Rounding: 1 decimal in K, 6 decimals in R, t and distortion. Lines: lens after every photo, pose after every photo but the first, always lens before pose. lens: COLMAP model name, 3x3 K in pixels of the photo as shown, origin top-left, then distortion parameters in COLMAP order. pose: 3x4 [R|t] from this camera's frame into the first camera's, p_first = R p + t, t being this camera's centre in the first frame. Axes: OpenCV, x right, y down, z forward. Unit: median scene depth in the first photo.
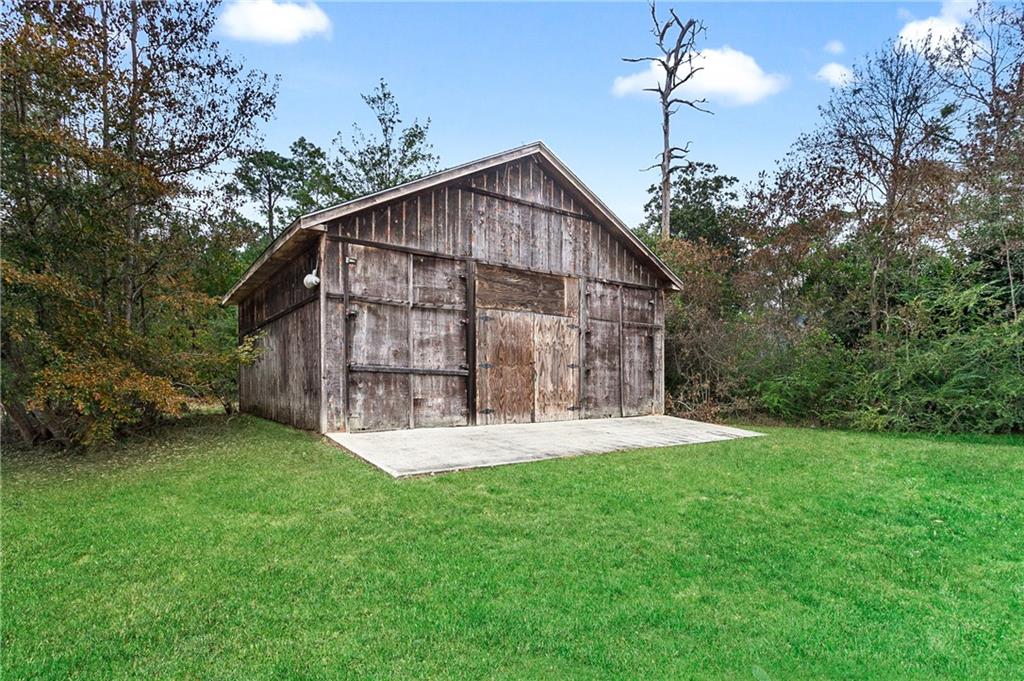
lens RADIAL K [[498.1, 0, 501.4], [0, 498.1, 372.4], [0, 0, 1]] dist [0.005155, -0.000059]
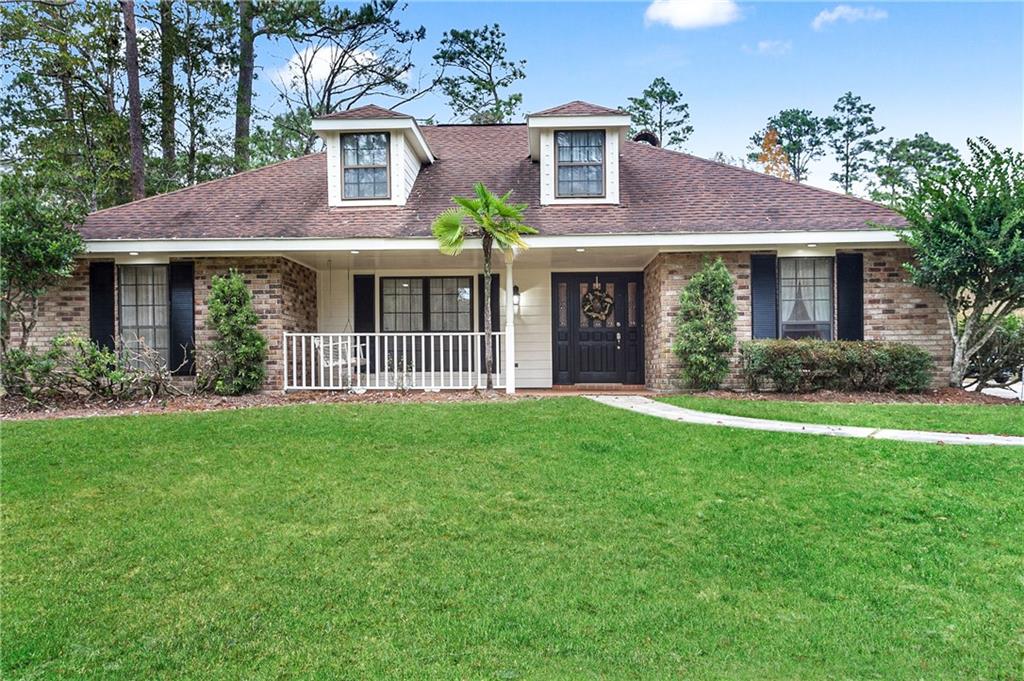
lens RADIAL K [[817.9, 0, 522.0], [0, 817.9, 339.5], [0, 0, 1]] dist [0.017008, 0.007565]
pose [[0.999552, -0.022512, -0.019718, 0.027759], [0.022041, 0.999473, -0.023828, -0.056390], [0.020244, 0.023382, 0.999522, -0.741776]]
